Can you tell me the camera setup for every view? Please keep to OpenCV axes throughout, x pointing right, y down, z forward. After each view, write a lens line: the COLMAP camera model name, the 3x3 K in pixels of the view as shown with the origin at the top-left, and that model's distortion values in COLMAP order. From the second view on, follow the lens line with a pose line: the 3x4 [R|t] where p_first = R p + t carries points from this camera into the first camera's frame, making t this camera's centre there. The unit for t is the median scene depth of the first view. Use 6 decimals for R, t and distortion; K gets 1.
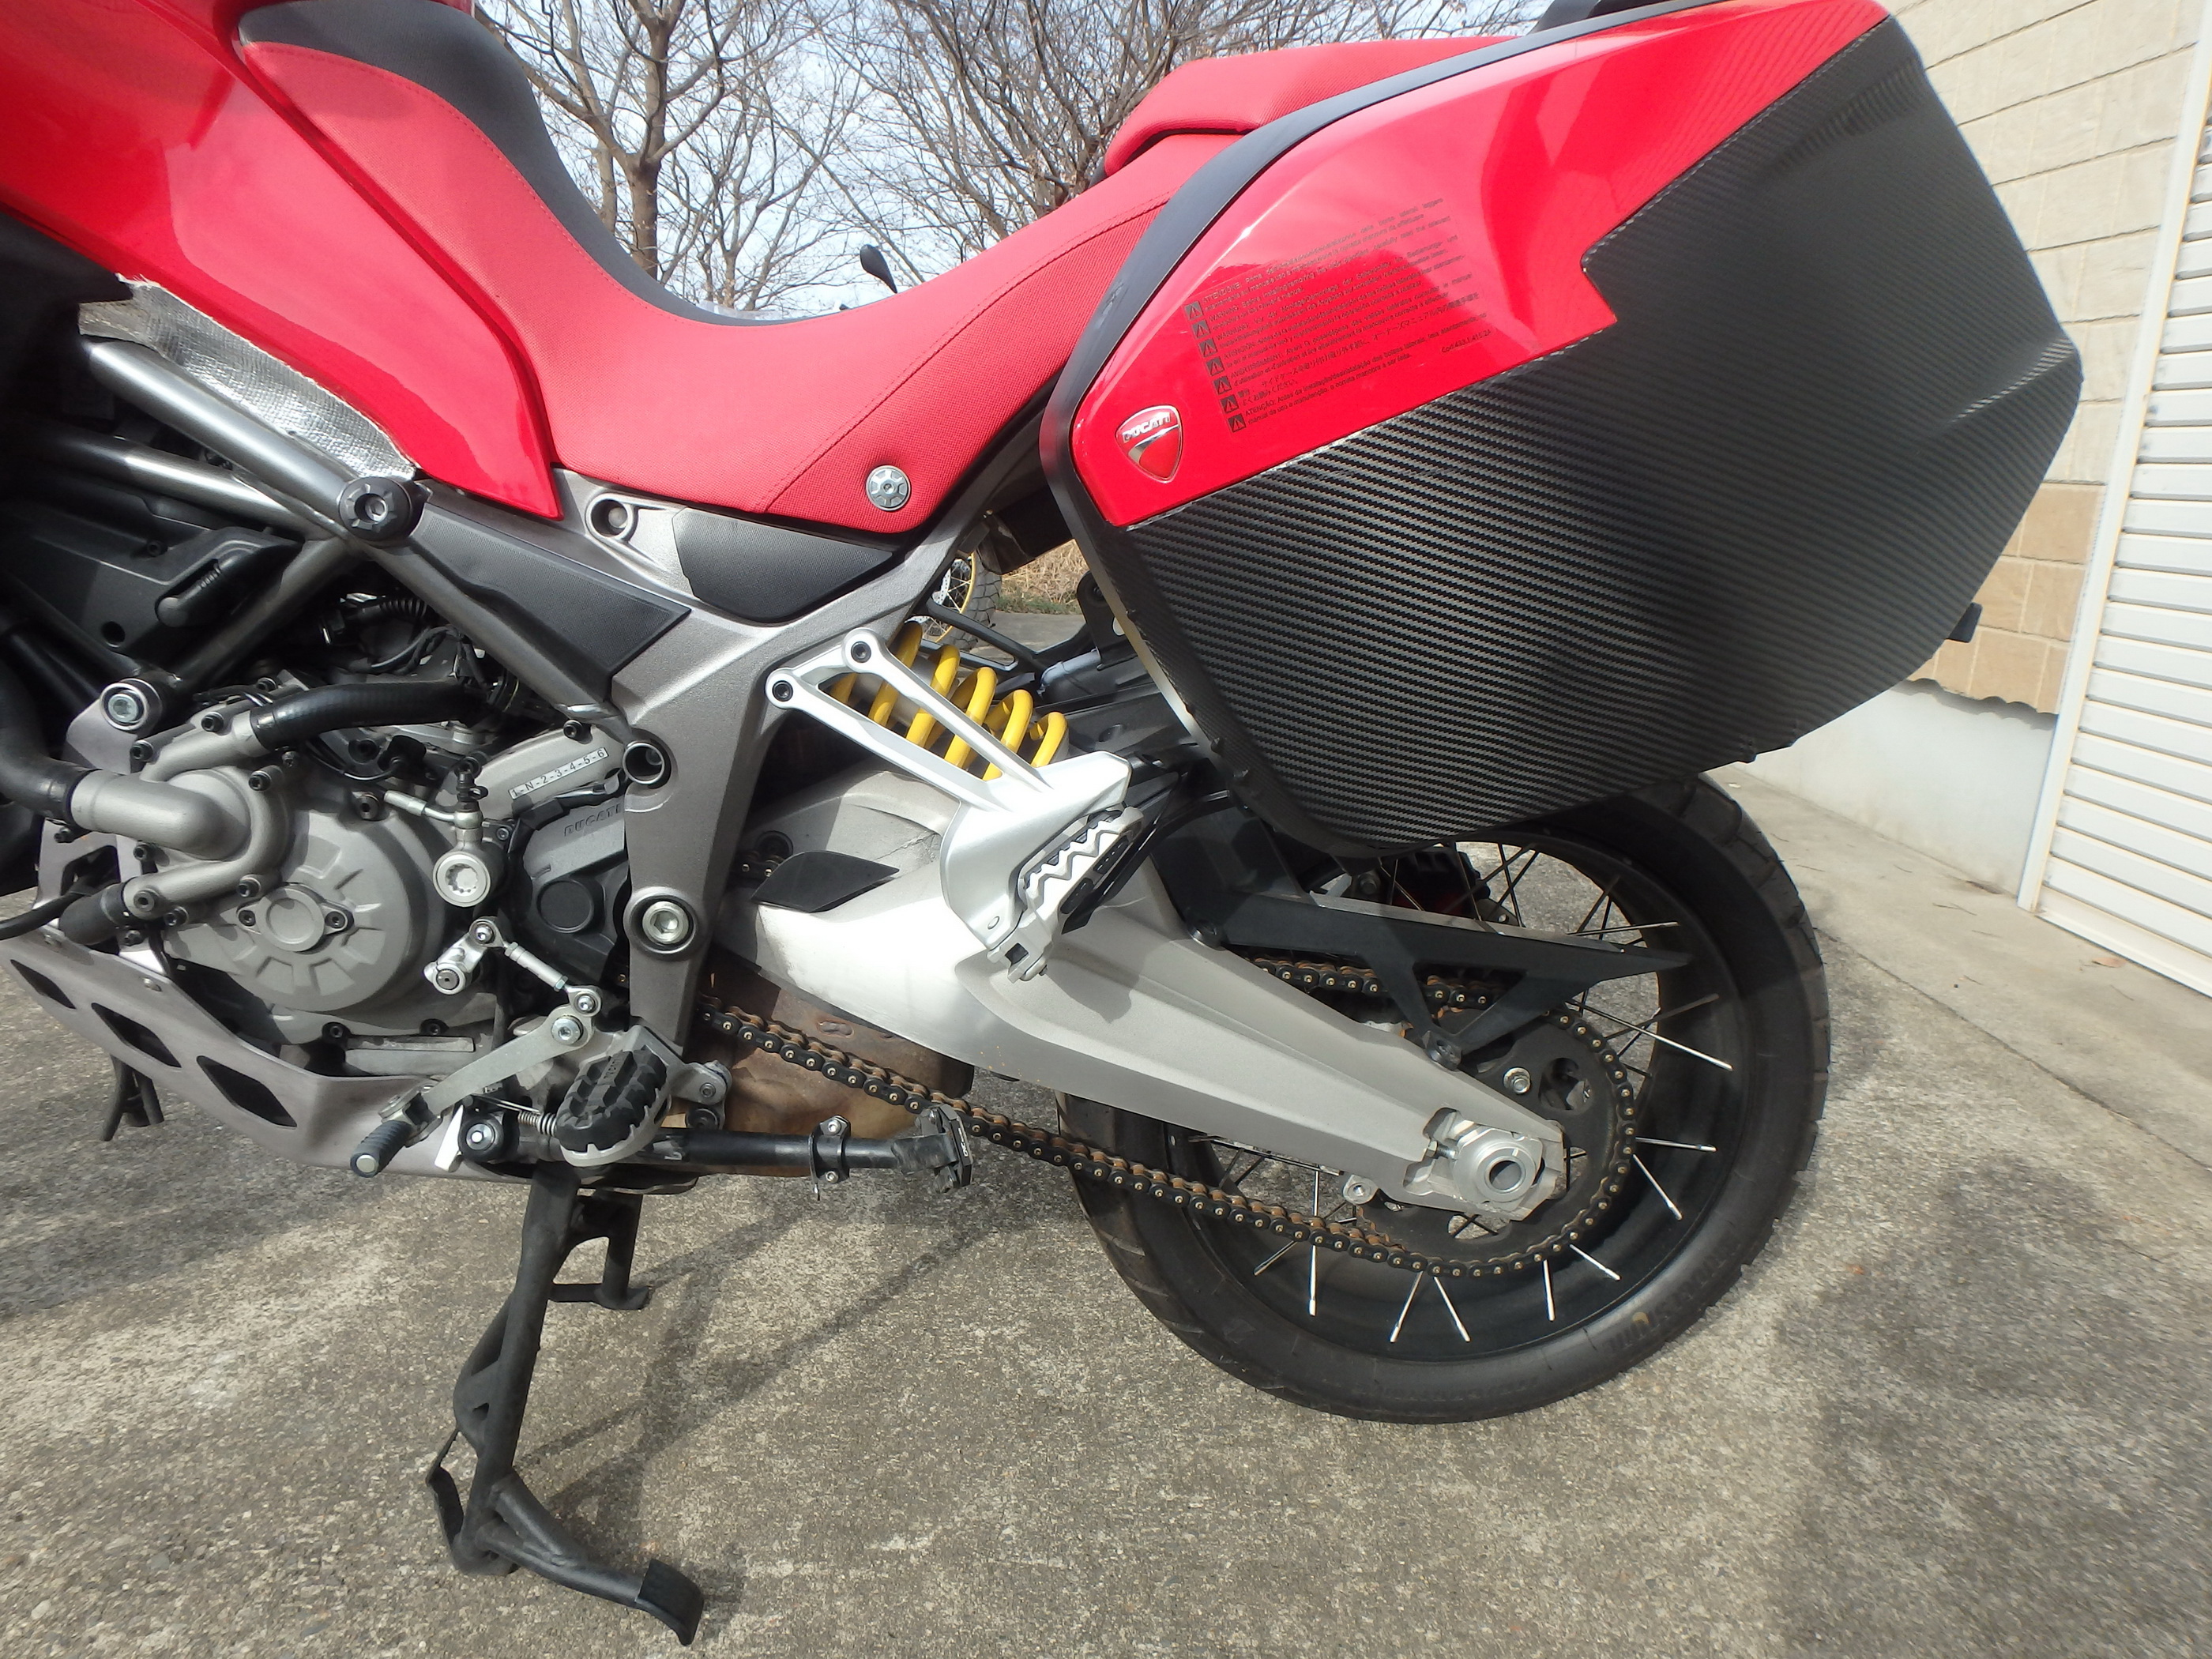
lens RADIAL K [[1374.5, 0, 1111.8], [0, 1374.5, 804.5], [0, 0, 1]] dist [-0.034029, 0.004782]
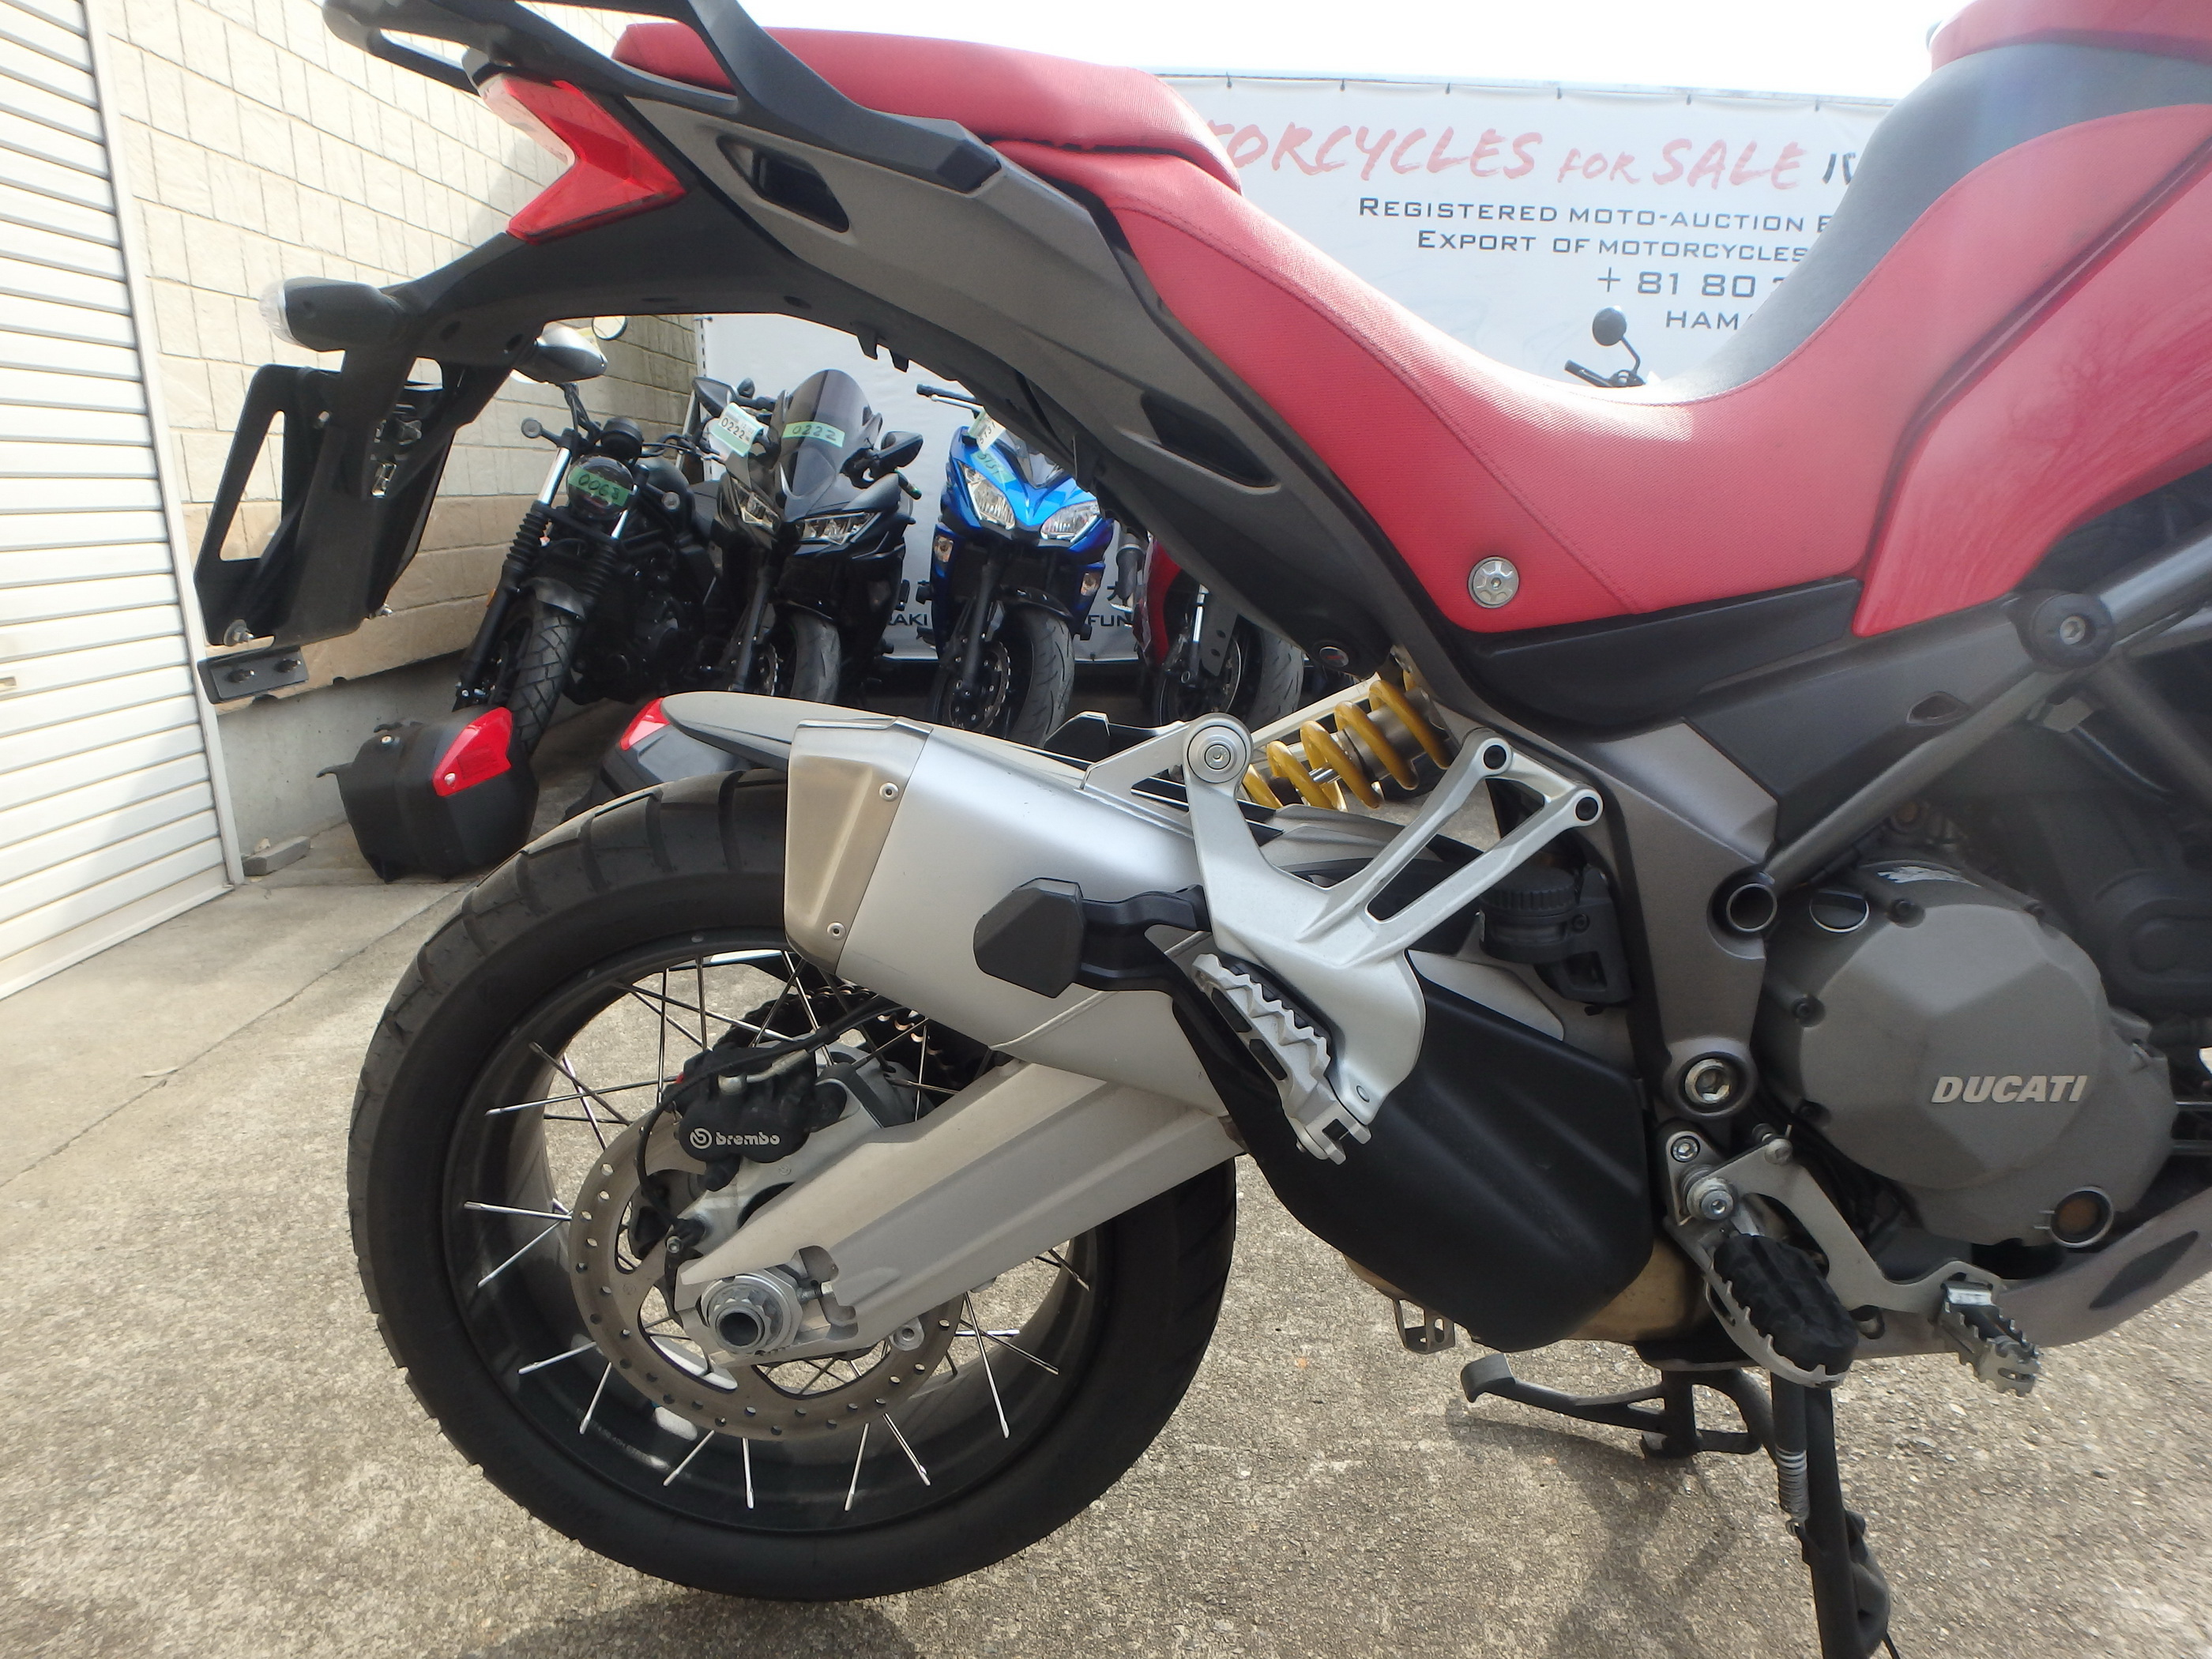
lens RADIAL K [[1374.5, 0, 1126.2], [0, 1374.5, 813.6], [0, 0, 1]] dist [-0.034029, 0.004782]
pose [[-0.997853, -0.053205, 0.038196, 0.008131], [-0.027746, 0.871655, 0.489334, -0.516011], [-0.059329, 0.487224, -0.871260, 1.821635]]
